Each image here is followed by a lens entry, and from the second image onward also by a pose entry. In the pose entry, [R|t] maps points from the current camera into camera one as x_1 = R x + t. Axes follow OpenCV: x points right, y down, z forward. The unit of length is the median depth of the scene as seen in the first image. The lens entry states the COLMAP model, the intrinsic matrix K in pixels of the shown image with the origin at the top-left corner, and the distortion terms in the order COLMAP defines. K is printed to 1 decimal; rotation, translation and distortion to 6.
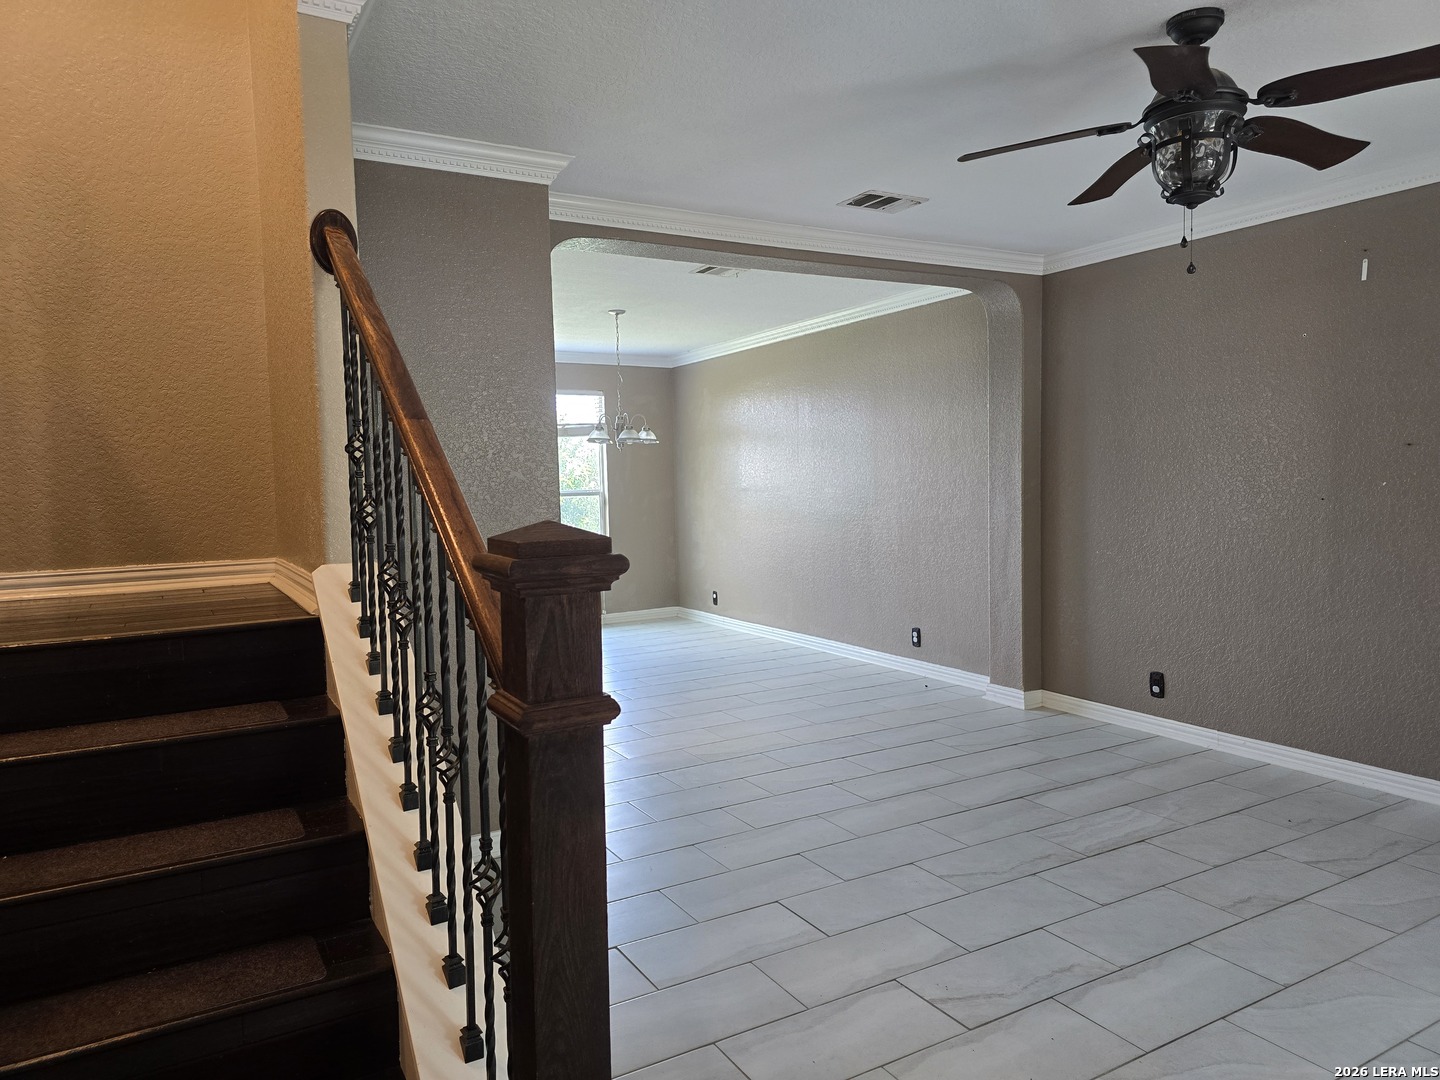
lens RADIAL K [[963.9, 0, 720.0], [0, 963.9, 540.0], [0, 0, 1]] dist [0.049408, -0.043805]
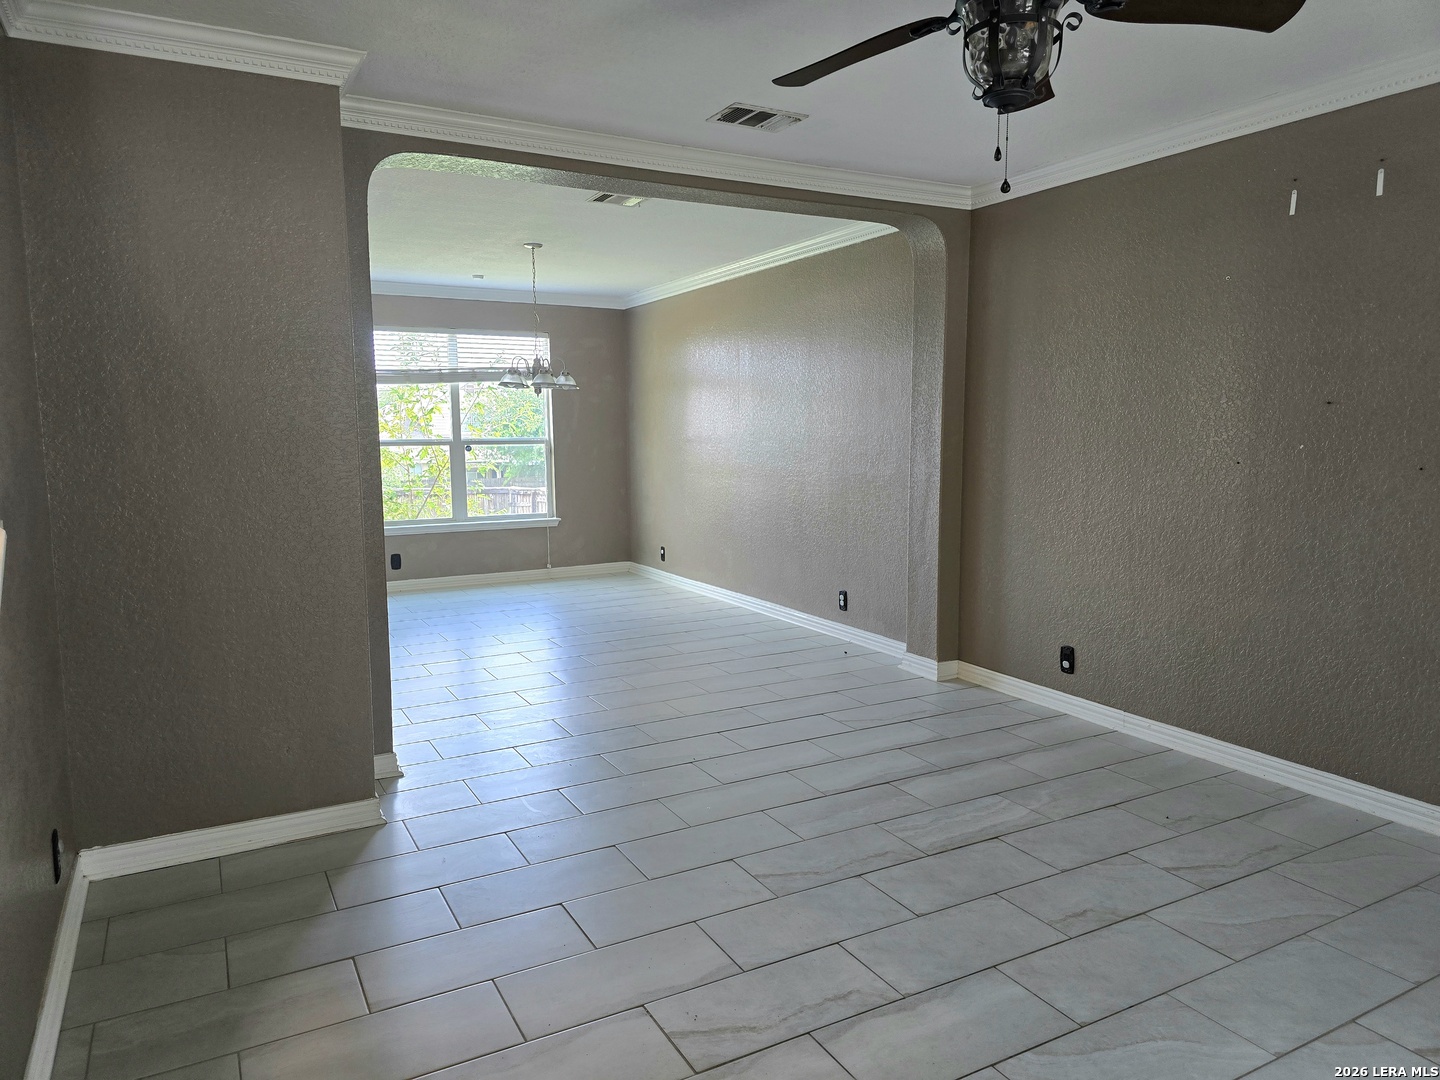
lens RADIAL K [[962.3, 0, 730.7], [0, 962.3, 546.7], [0, 0, 1]] dist [0.067702, -0.070301]
pose [[0.999756, 0.018222, -0.012467, 0.153374], [-0.017449, 0.998073, 0.059553, -0.009639], [0.013528, -0.059321, 0.998147, 0.085438]]
